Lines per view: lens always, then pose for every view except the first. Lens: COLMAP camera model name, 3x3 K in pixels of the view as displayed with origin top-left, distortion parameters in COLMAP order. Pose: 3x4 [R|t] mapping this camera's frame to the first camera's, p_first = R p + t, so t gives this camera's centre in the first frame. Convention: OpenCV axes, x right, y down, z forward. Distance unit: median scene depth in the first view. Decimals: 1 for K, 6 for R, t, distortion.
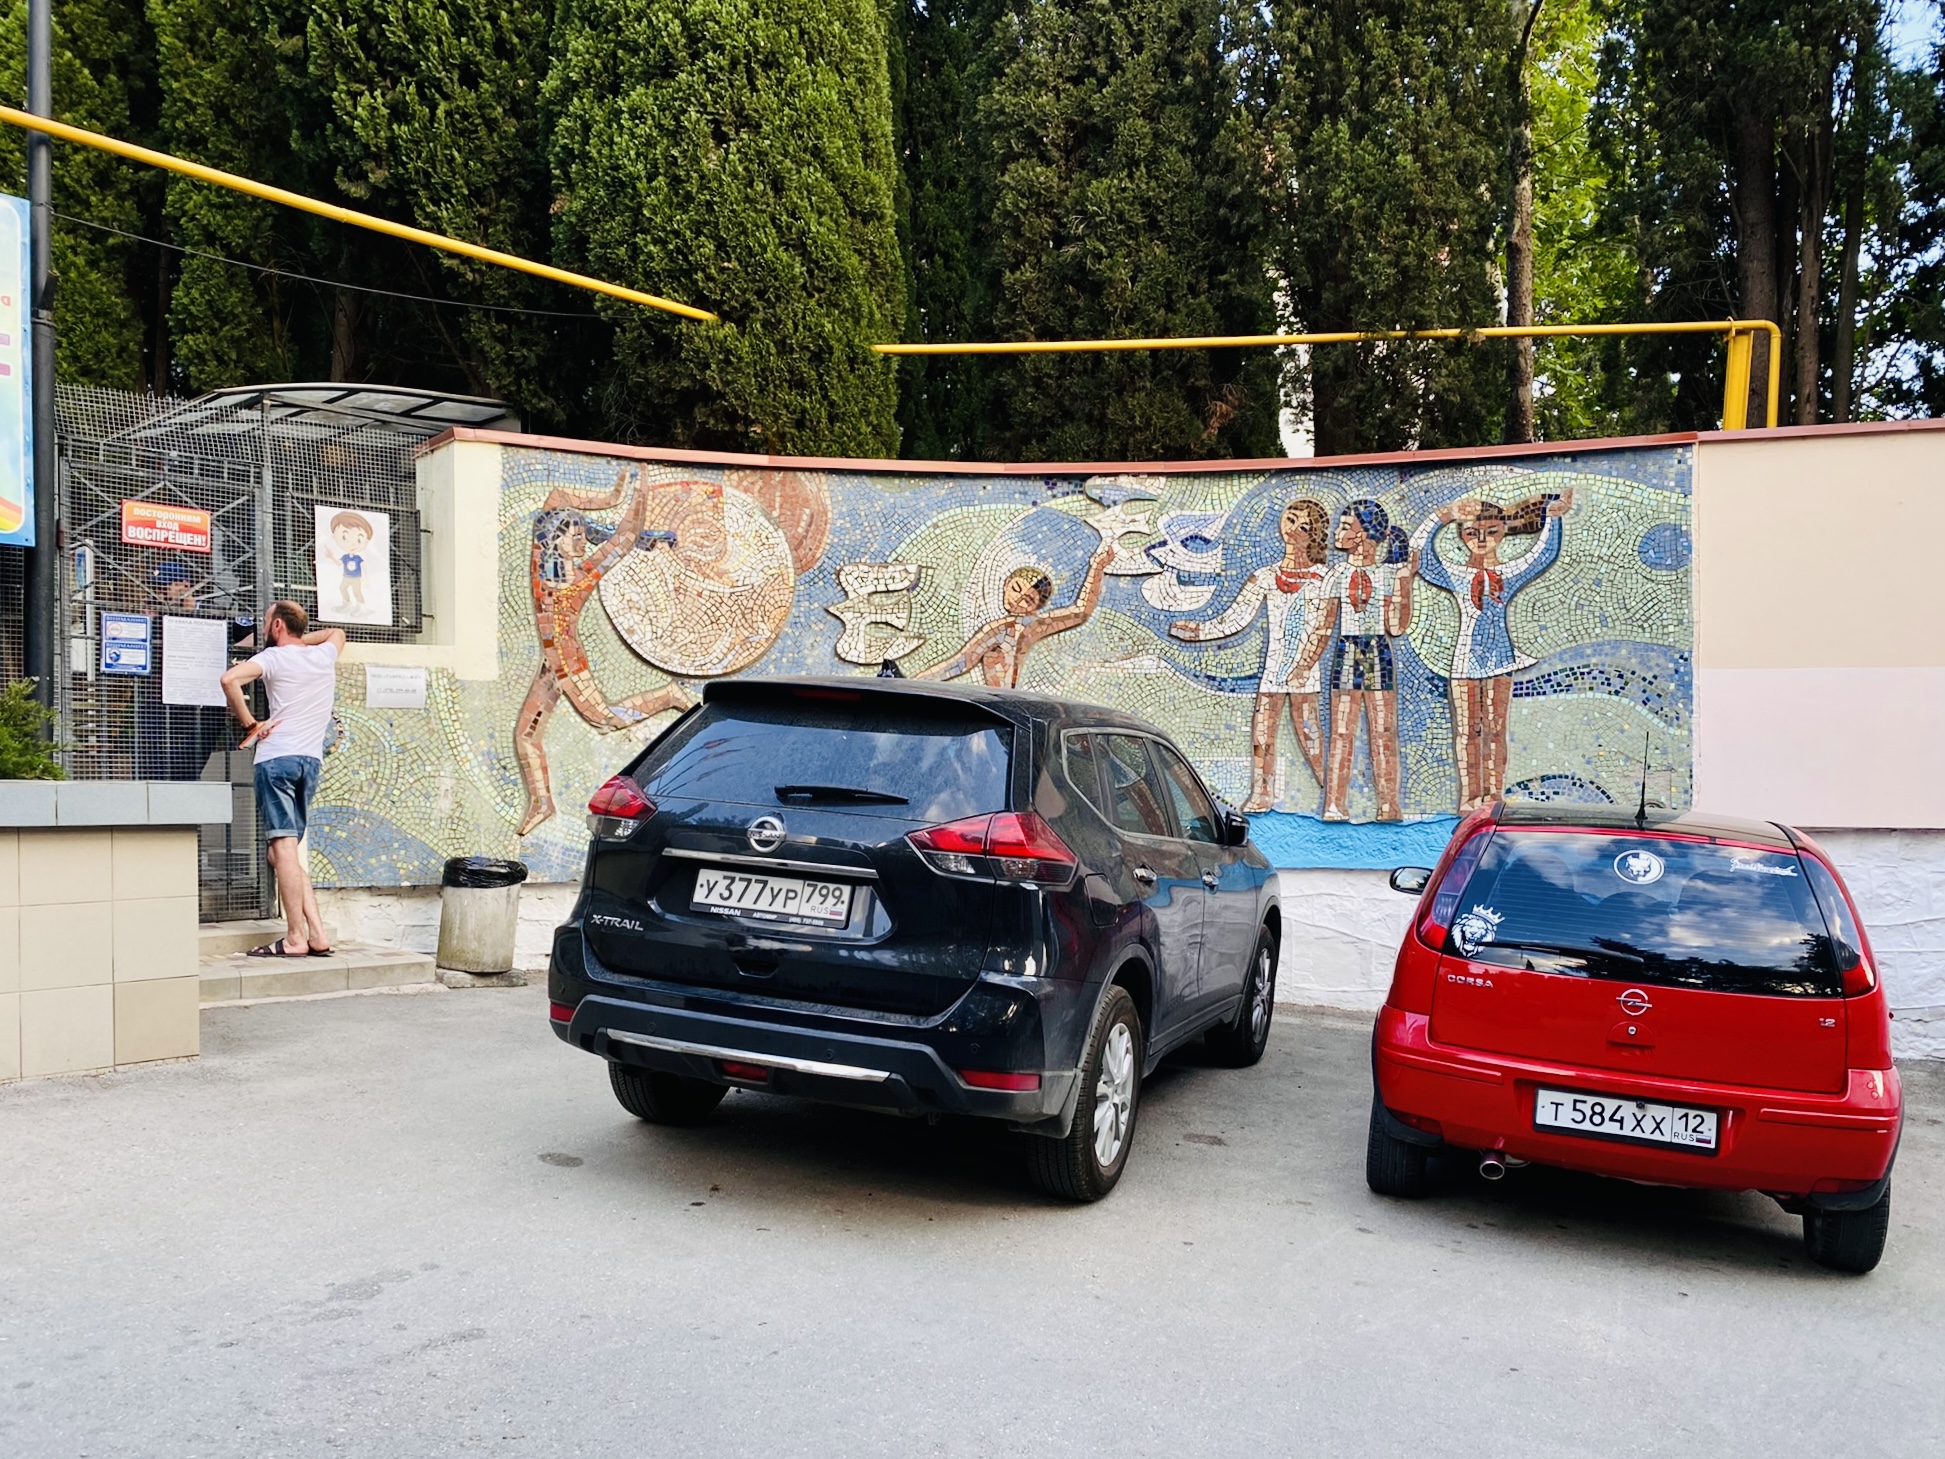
lens RADIAL K [[1496.0, 0, 973.9], [0, 1496.0, 776.9], [0, 0, 1]] dist [0.168370, -0.466746]
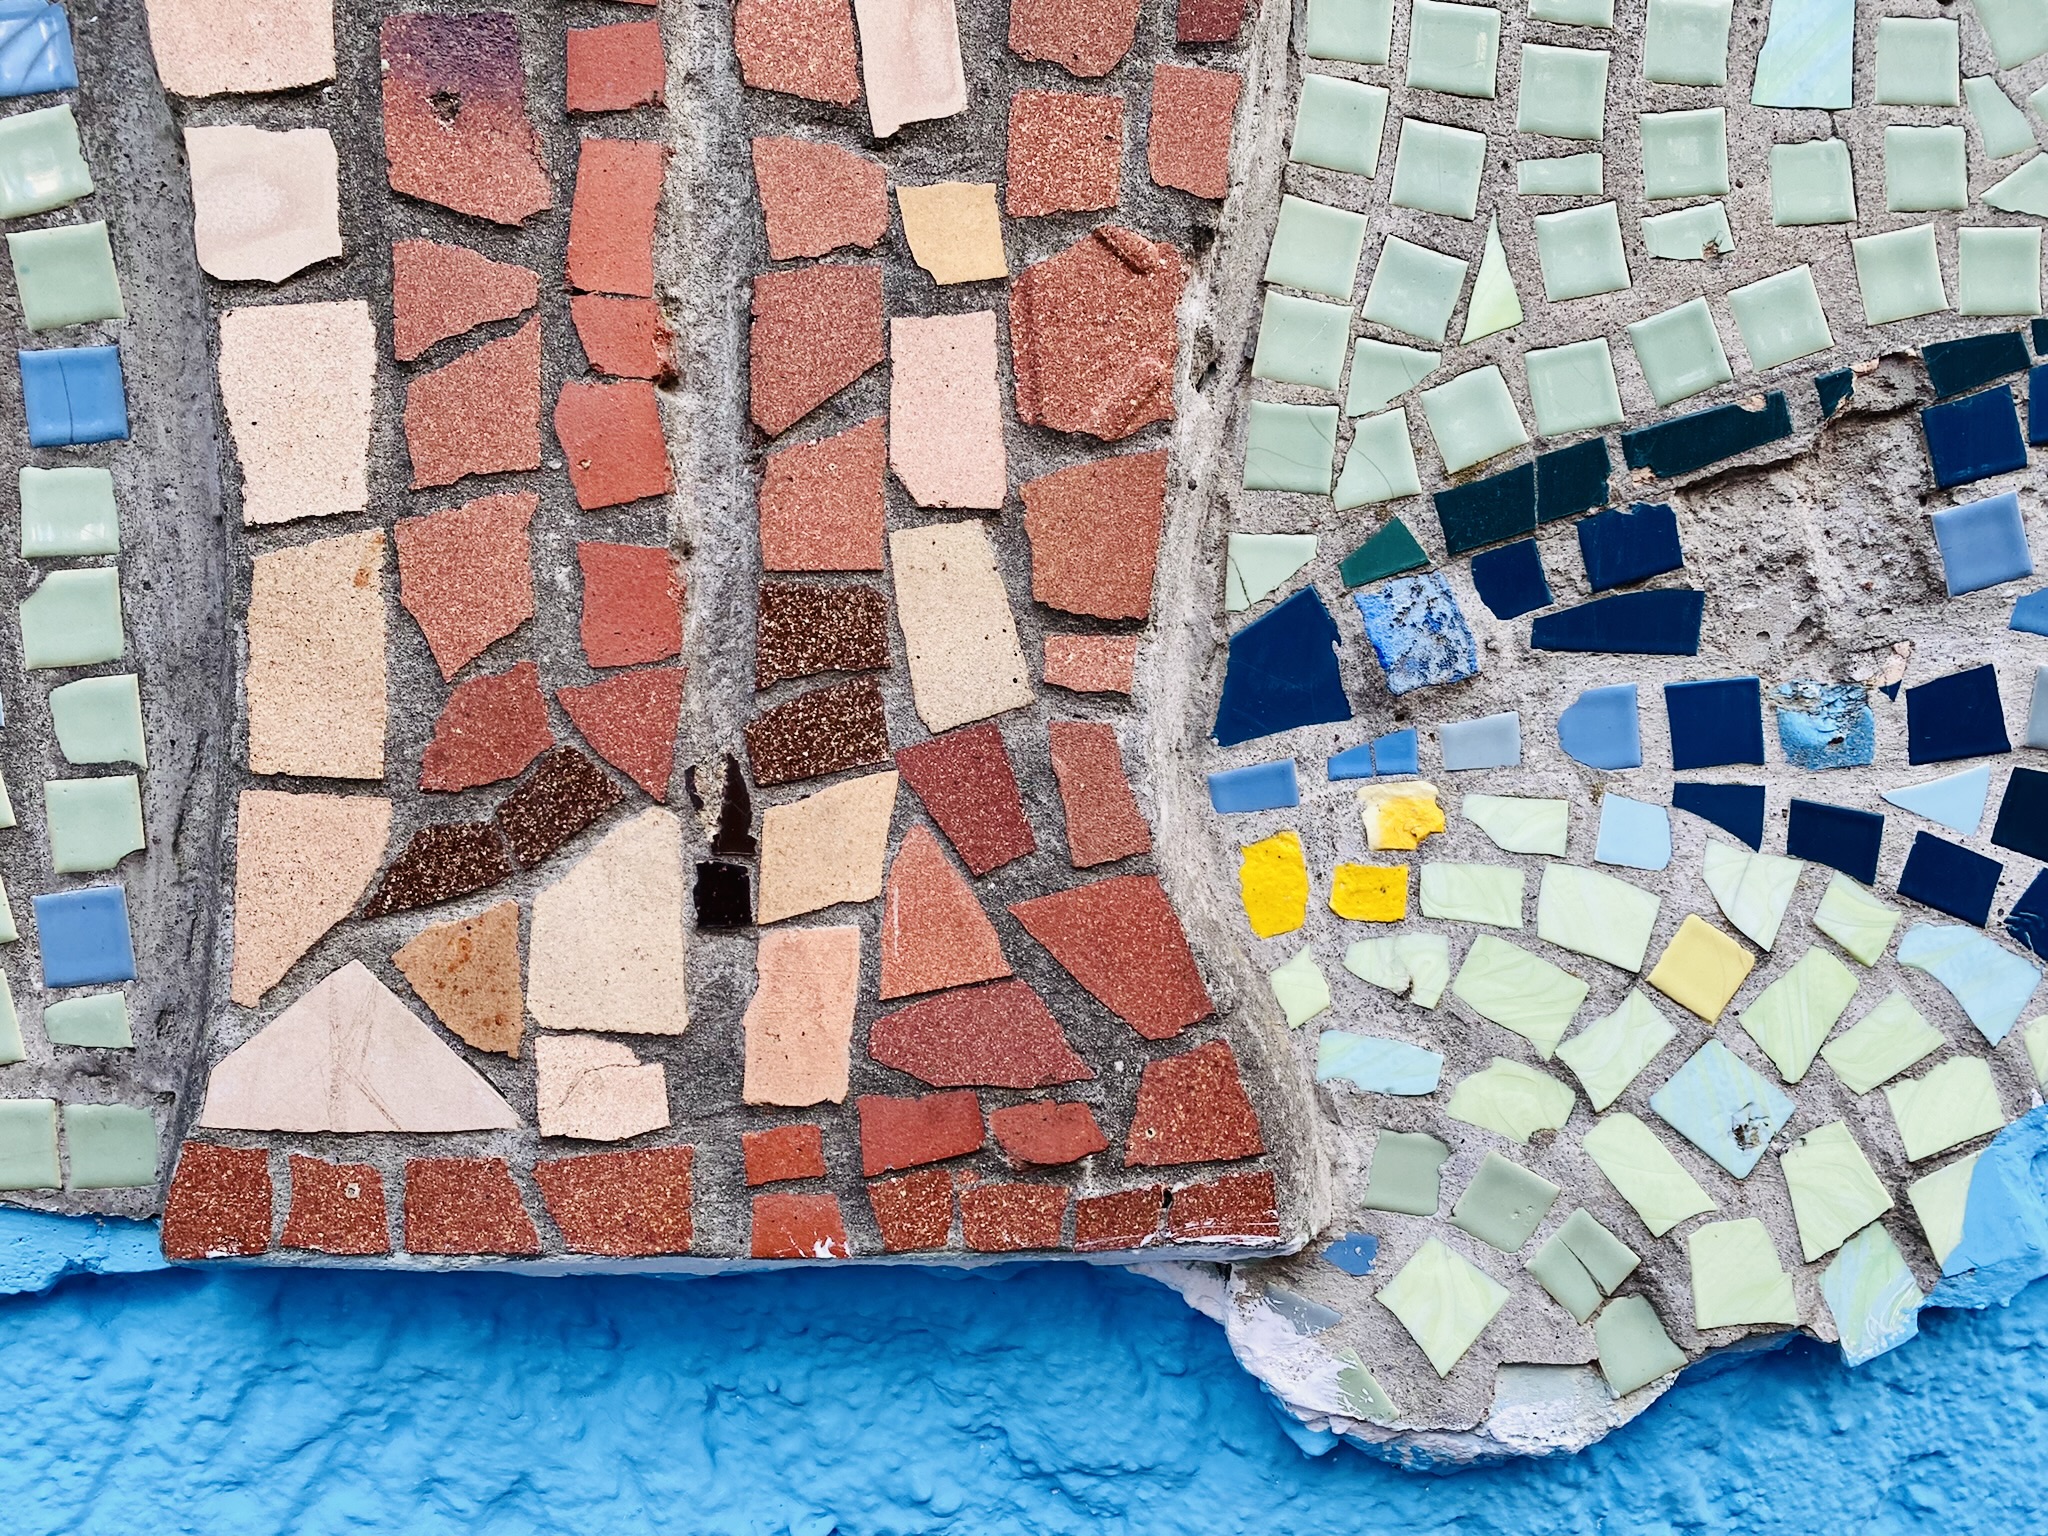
lens RADIAL K [[1565.4, 0, 1024.0], [0, 1565.4, 768.0], [0, 0, 1]] dist [0.011822, -0.002361]
pose [[0.957496, -0.009614, 0.288287, 0.327274], [-0.003360, 0.999005, 0.044474, 0.010140], [-0.288427, -0.043552, 0.956511, 0.944053]]
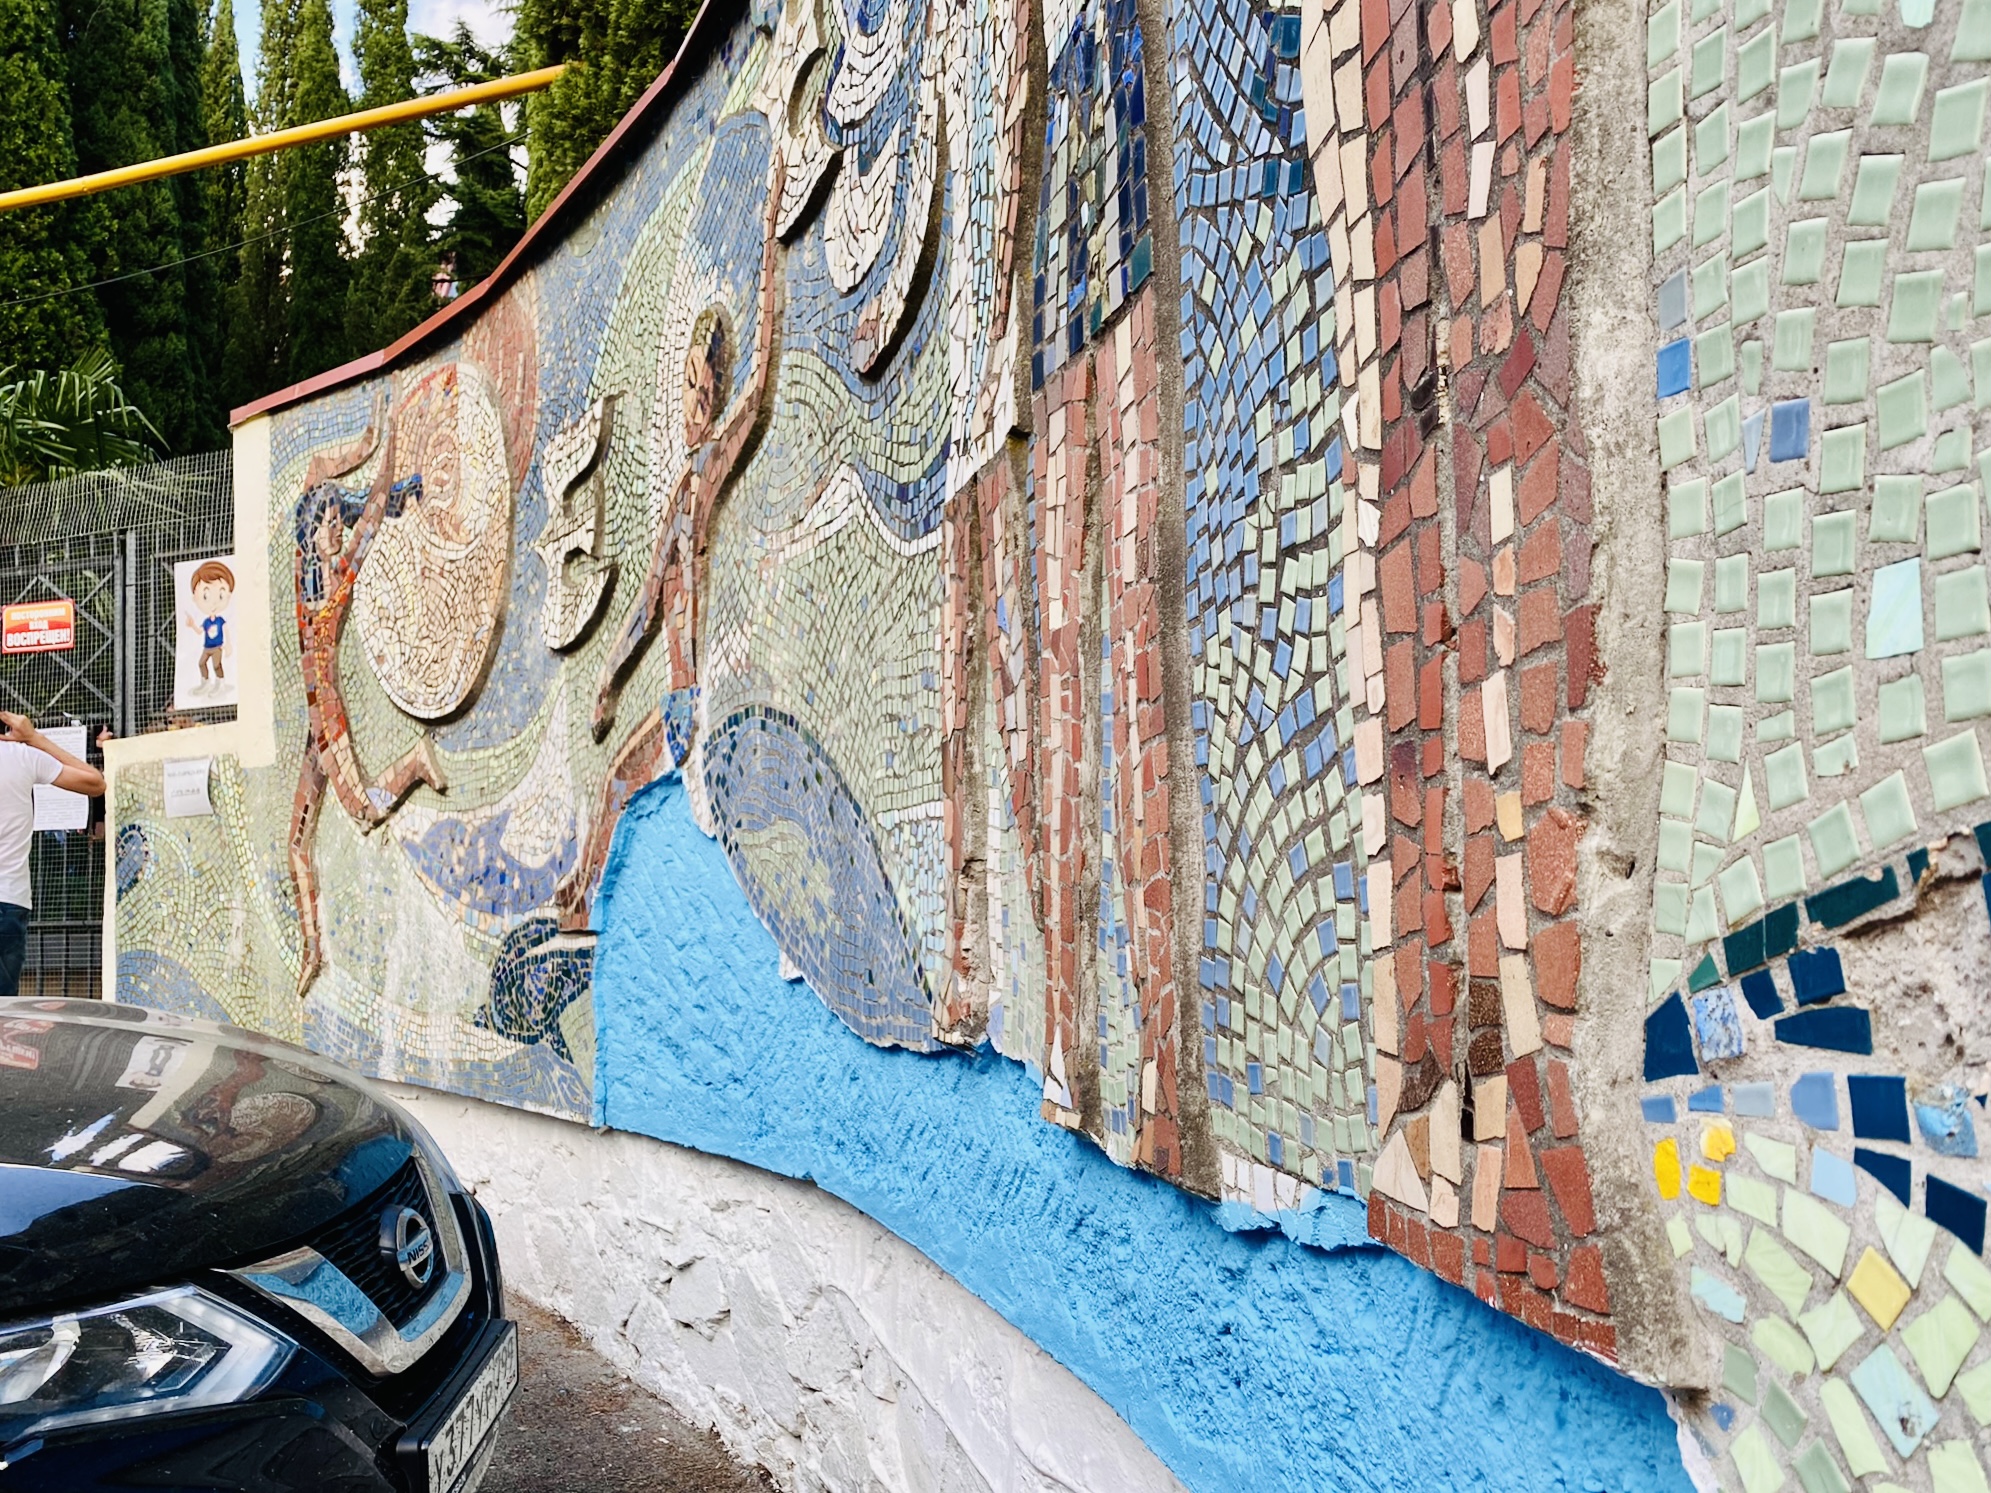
lens RADIAL K [[1559.0, 0, 989.6], [0, 1559.0, 847.0], [0, 0, 1]] dist [0.045589, -0.064829]
pose [[0.393680, -0.035921, -0.918546, 0.407287], [0.028003, 0.999241, -0.027075, 0.000769], [0.918821, -0.015063, 0.394387, 0.924529]]
